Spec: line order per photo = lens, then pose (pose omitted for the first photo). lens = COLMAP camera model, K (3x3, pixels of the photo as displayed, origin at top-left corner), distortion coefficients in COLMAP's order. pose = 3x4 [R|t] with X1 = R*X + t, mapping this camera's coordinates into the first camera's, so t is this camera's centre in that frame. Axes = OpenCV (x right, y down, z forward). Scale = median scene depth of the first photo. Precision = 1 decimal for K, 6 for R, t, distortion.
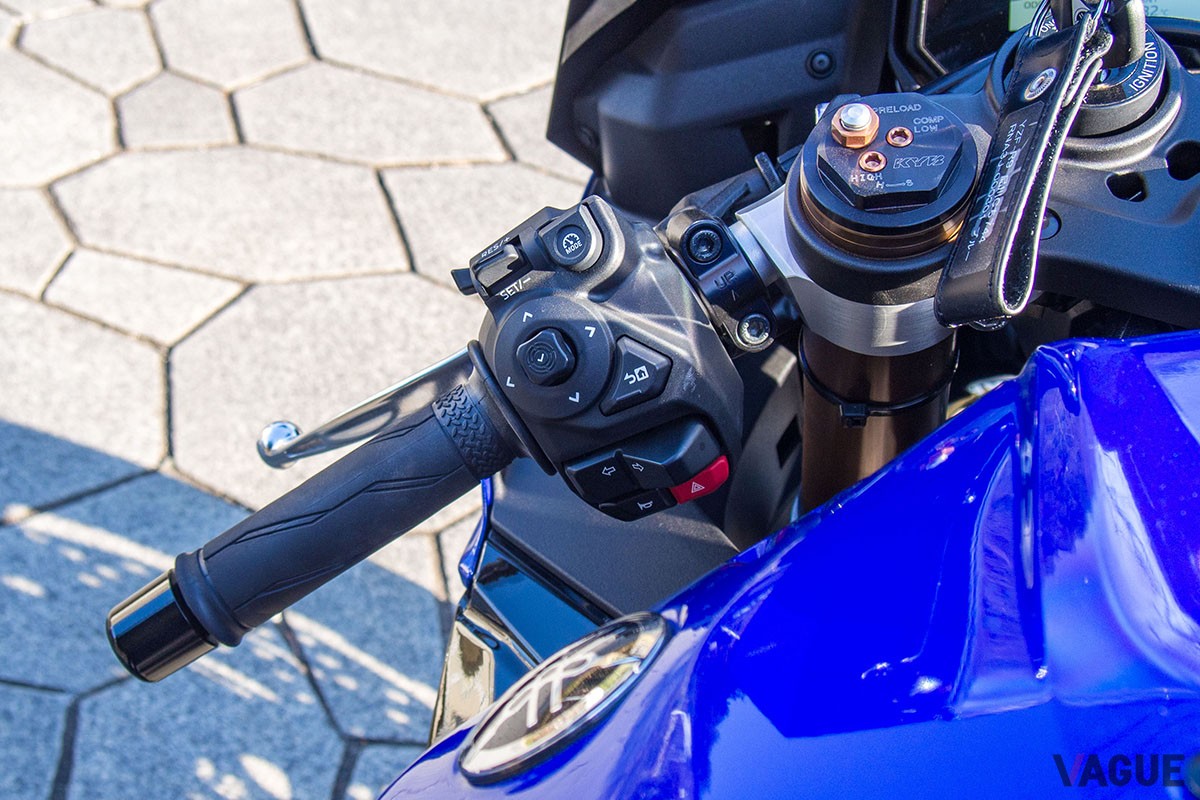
lens RADIAL K [[1533.5, 0, 547.6], [0, 1533.5, 399.0], [0, 0, 1]] dist [0.002875, 0.000000]
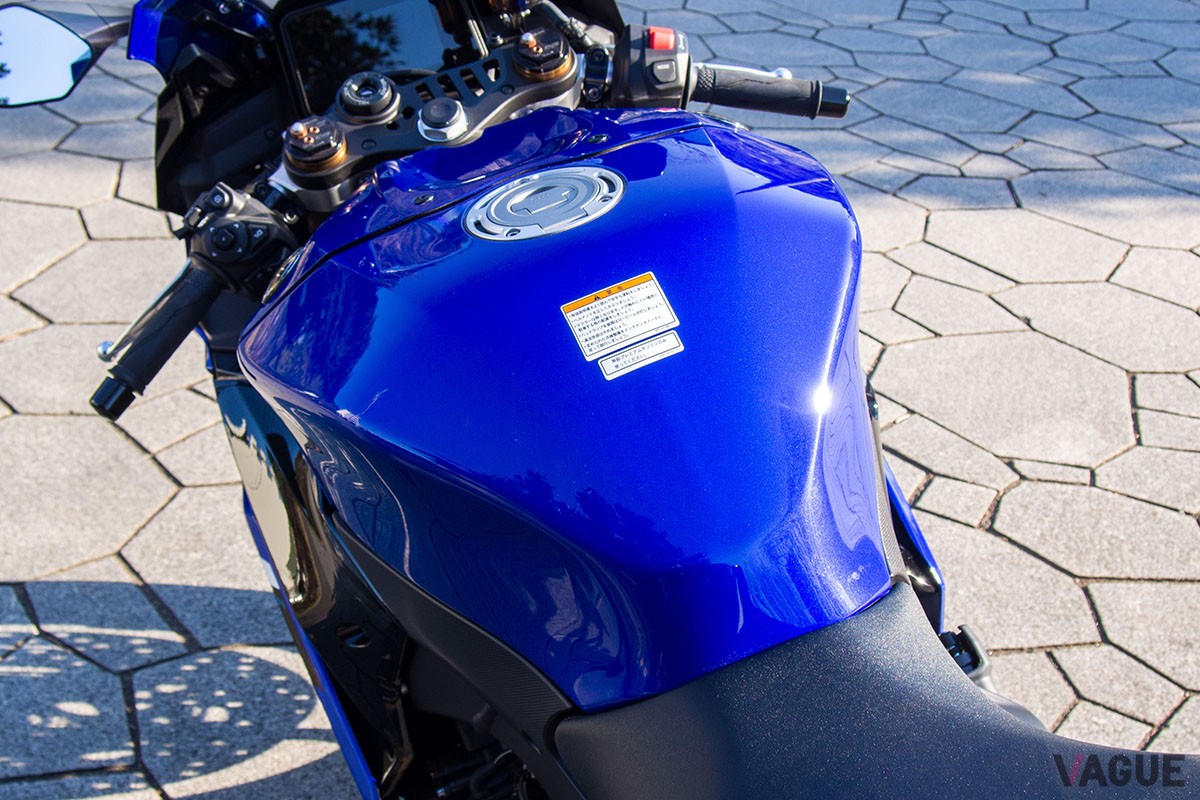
lens RADIAL K [[1533.5, 0, 592.4], [0, 1533.5, 408.4], [0, 0, 1]] dist [0.002875, 0.000000]
pose [[0.873558, -0.337194, 0.350994, -0.458229], [0.369624, 0.928769, -0.027671, 0.535111], [-0.316662, 0.153908, 0.935969, -1.630992]]
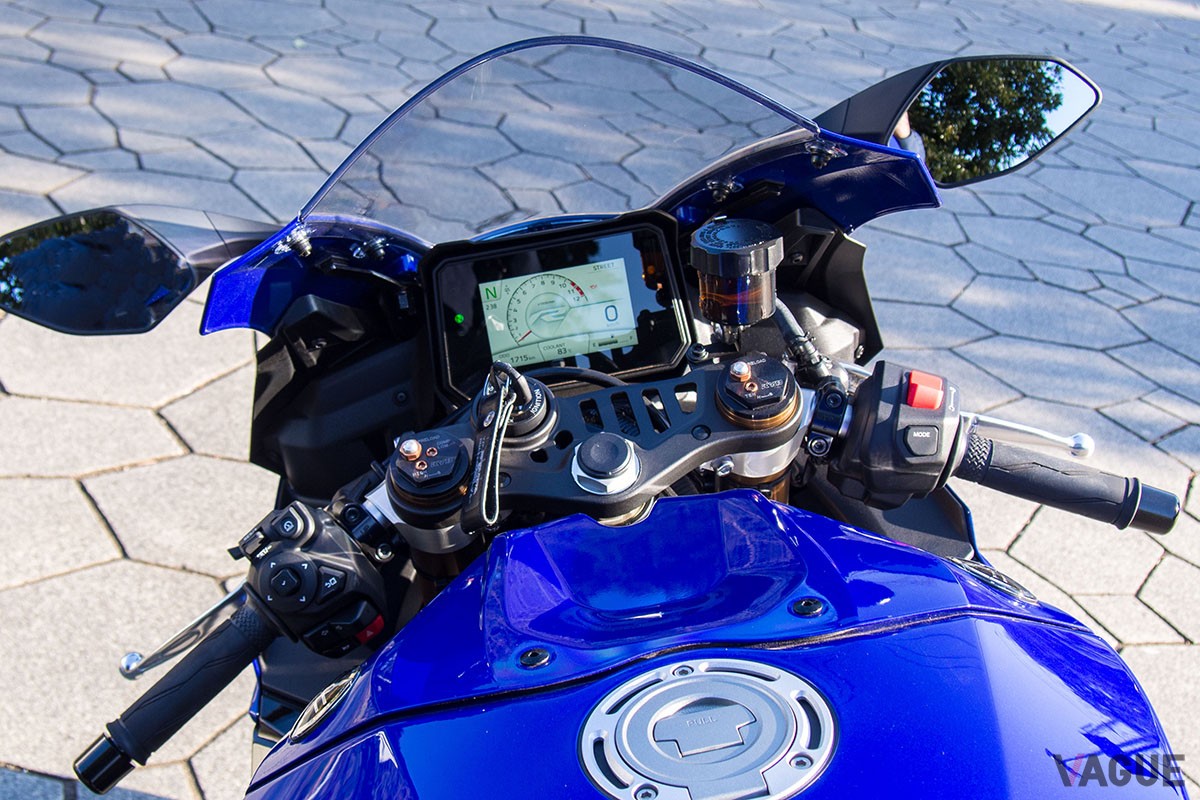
lens RADIAL K [[1533.5, 0, 548.3], [0, 1533.5, 411.4], [0, 0, 1]] dist [0.002875, 0.000000]
pose [[0.961288, -0.159244, 0.224870, -0.081791], [0.189983, 0.974139, -0.122305, 0.062852], [-0.199578, 0.160292, 0.966683, -1.018119]]
